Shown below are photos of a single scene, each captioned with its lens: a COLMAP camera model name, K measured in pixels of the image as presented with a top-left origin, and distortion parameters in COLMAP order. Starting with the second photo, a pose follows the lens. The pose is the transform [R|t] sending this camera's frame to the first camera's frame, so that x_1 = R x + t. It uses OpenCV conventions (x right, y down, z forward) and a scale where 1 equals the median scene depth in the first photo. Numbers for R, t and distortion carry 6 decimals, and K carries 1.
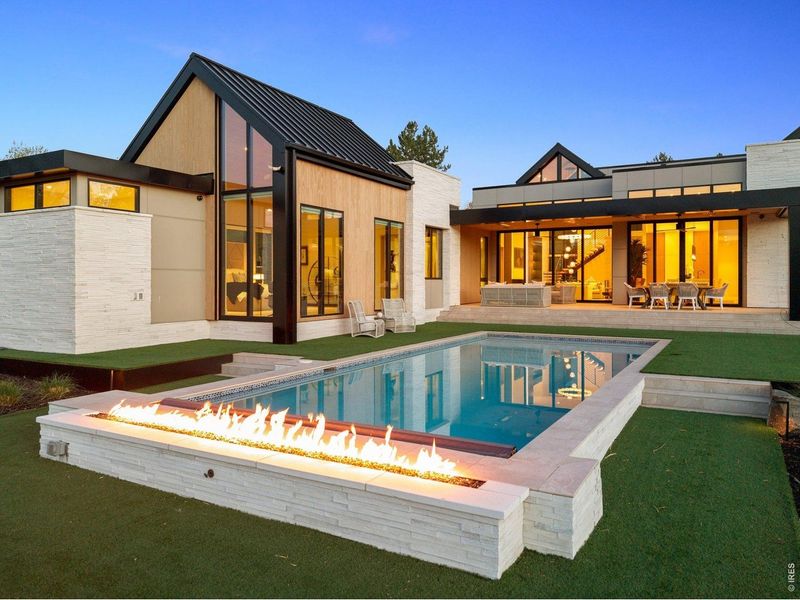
lens RADIAL K [[586.0, 0, 395.0], [0, 586.0, 294.5], [0, 0, 1]] dist [0.026339, -0.014430]
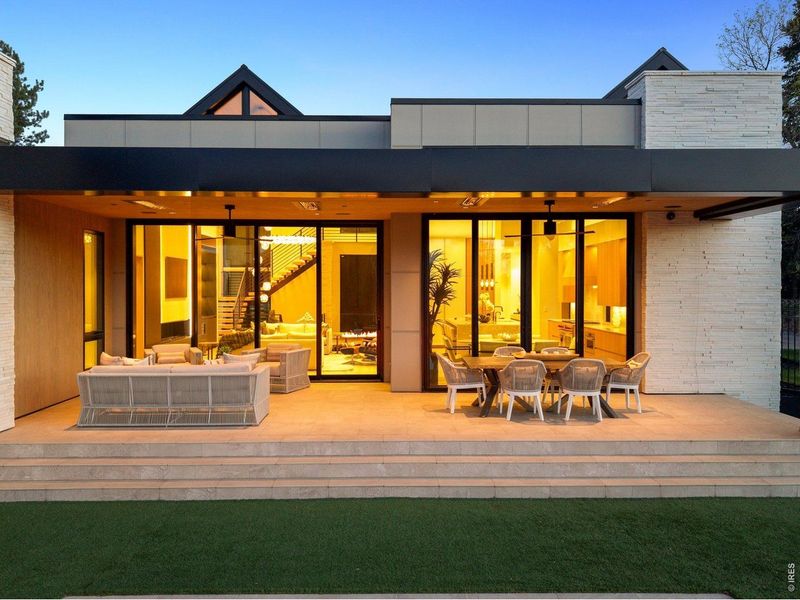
lens RADIAL K [[702.4, 0, 396.3], [0, 702.4, 302.9], [0, 0, 1]] dist [0.010169, 0.009249]
pose [[0.862125, -0.009386, 0.506609, 0.117961], [0.010290, 0.999947, 0.001015, -0.065161], [-0.506591, 0.004337, 0.862175, 0.651744]]
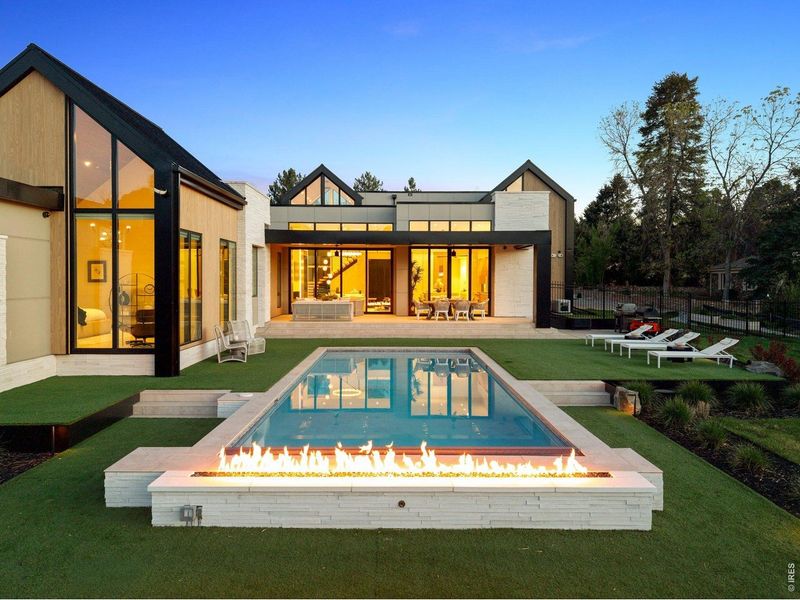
lens RADIAL K [[586.0, 0, 398.2], [0, 586.0, 300.5], [0, 0, 1]] dist [0.026339, -0.014430]
pose [[0.863171, -0.013741, 0.504725, -0.268469], [0.007367, 0.999866, 0.014623, -0.038417], [-0.504858, -0.008904, 0.863156, -0.010550]]
